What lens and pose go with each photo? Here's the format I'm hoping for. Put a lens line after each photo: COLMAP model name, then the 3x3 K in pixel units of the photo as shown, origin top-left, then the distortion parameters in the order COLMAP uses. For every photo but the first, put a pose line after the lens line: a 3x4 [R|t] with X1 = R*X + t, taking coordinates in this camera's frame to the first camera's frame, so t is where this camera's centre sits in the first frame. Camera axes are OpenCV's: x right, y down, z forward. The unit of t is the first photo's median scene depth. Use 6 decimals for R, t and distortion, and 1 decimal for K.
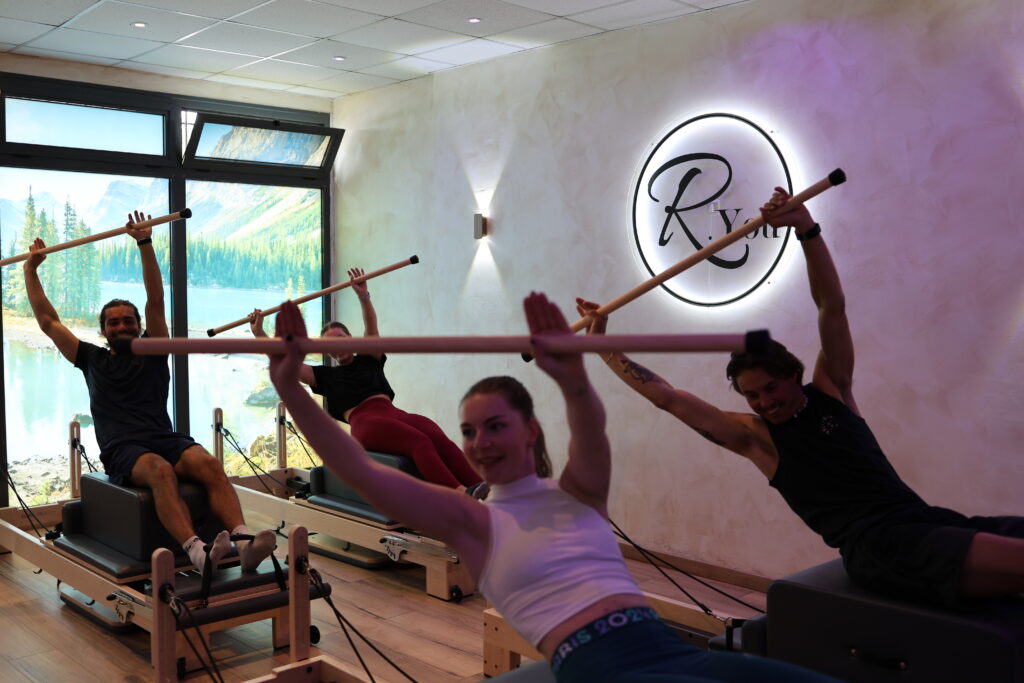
lens RADIAL K [[1036.2, 0, 505.9], [0, 1036.2, 345.3], [0, 0, 1]] dist [-0.049162, 0.000000]
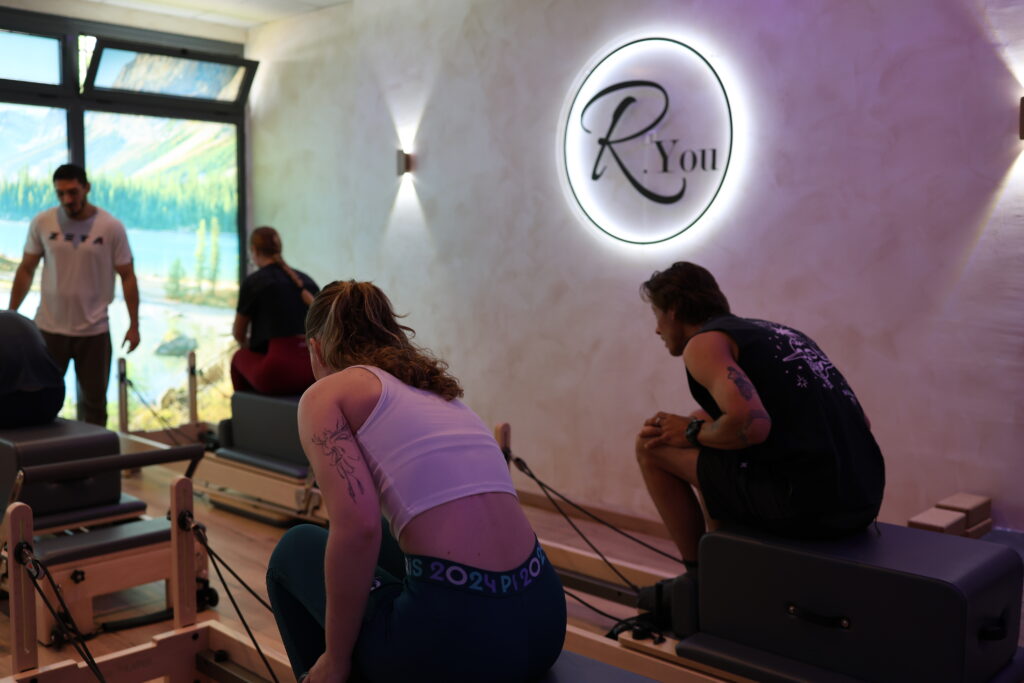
lens RADIAL K [[1036.2, 0, 507.9], [0, 1036.2, 343.4], [0, 0, 1]] dist [-0.049162, 0.000000]
pose [[0.998356, 0.000479, 0.057307, 0.019257], [-0.002512, 0.999370, 0.035400, 0.017853], [-0.057254, -0.035486, 0.997729, 0.065289]]
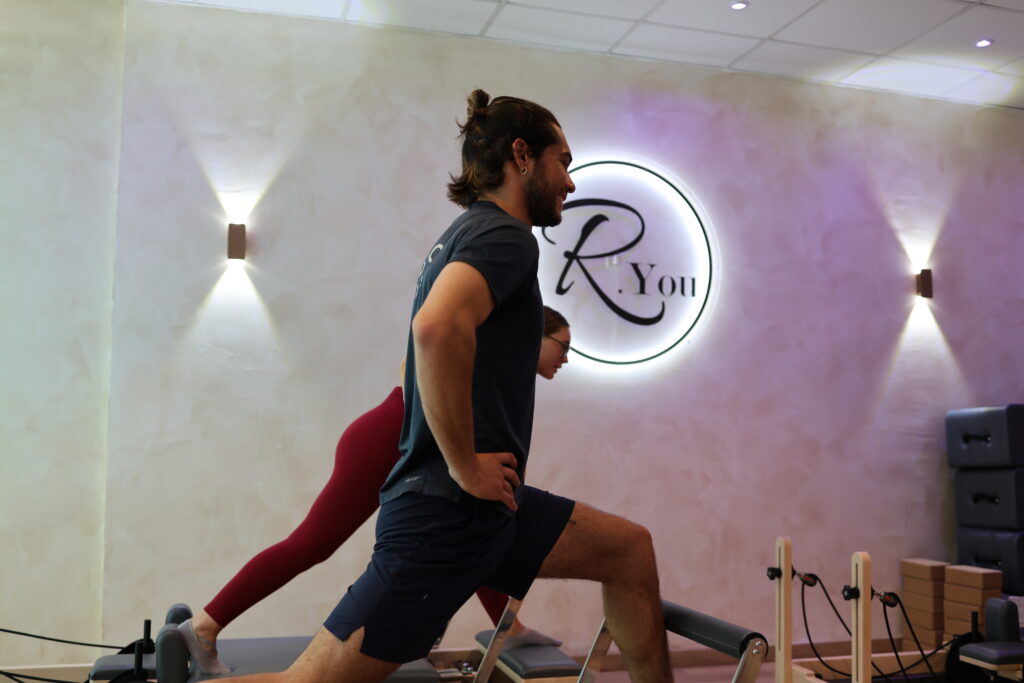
lens RADIAL K [[1036.2, 0, 516.3], [0, 1036.2, 335.7], [0, 0, 1]] dist [-0.049162, 0.000000]
pose [[0.450013, 0.082985, 0.889158, -0.639757], [0.040416, 0.992760, -0.113110, 0.035724], [-0.892107, 0.086837, 0.443401, 0.644216]]
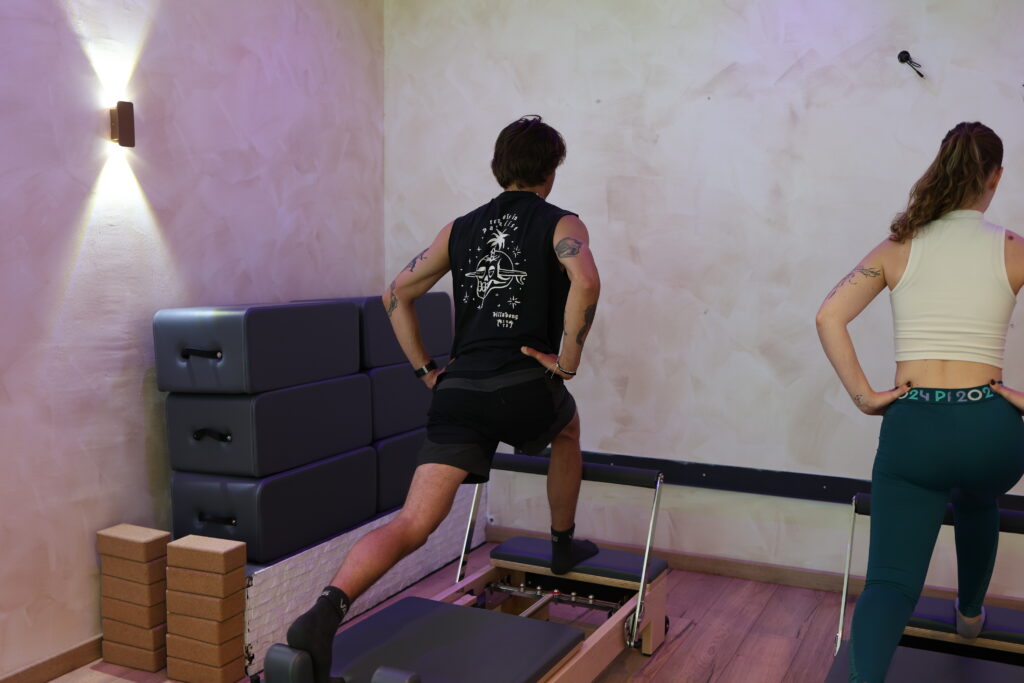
lens RADIAL K [[1036.2, 0, 518.8], [0, 1036.2, 335.8], [0, 0, 1]] dist [-0.049162, 0.000000]
pose [[-0.362040, -0.098737, 0.926919, -0.312055], [0.043441, 0.991507, 0.122585, -0.044009], [-0.931150, 0.084647, -0.354676, 0.736000]]
